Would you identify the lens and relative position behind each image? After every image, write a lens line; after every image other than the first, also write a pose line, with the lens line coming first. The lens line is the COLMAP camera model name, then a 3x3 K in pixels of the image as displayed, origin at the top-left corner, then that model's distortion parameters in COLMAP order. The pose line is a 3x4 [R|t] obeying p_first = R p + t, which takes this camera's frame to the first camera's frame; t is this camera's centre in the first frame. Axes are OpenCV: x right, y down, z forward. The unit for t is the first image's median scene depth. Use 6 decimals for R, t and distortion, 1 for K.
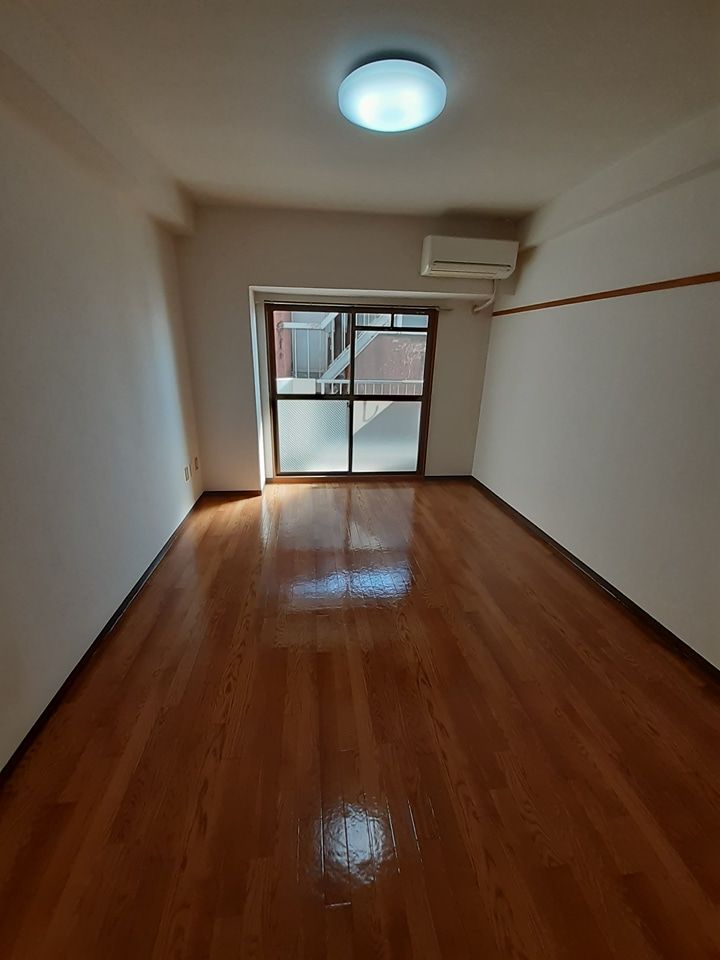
lens RADIAL K [[382.4, 0, 360.0], [0, 382.4, 480.0], [0, 0, 1]] dist [0.000598, 0.000015]
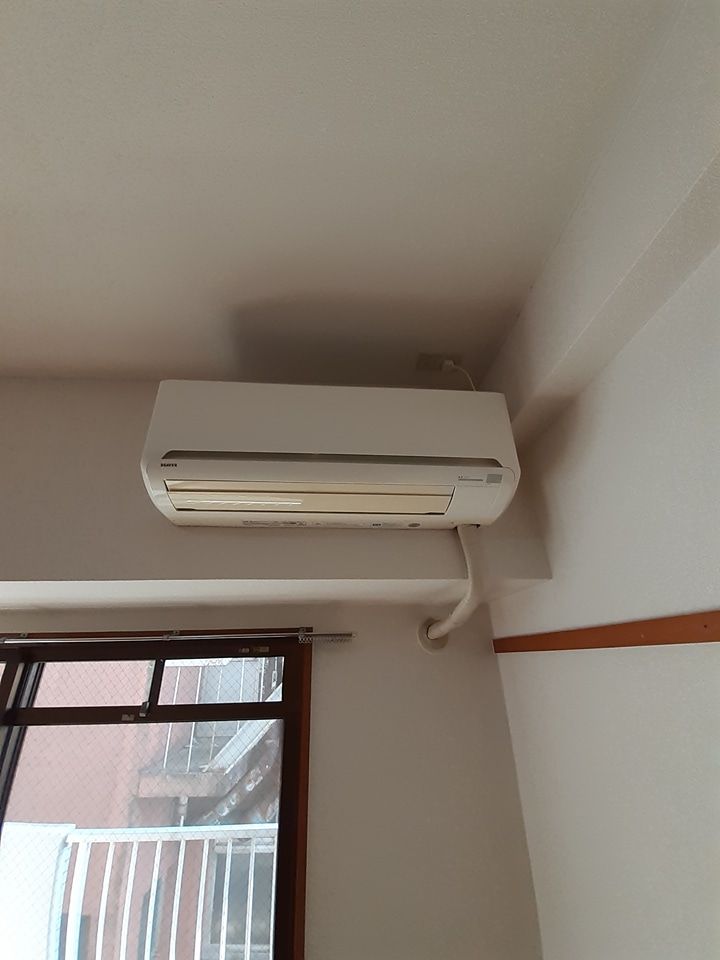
lens RADIAL K [[382.4, 0, 360.0], [0, 382.4, 480.0], [0, 0, 1]] dist [0.000598, 0.000015]
pose [[0.997743, -0.060069, -0.030021, 0.263902], [0.022124, 0.716131, -0.697615, -0.324913], [0.063404, 0.695376, 0.715844, 0.701104]]
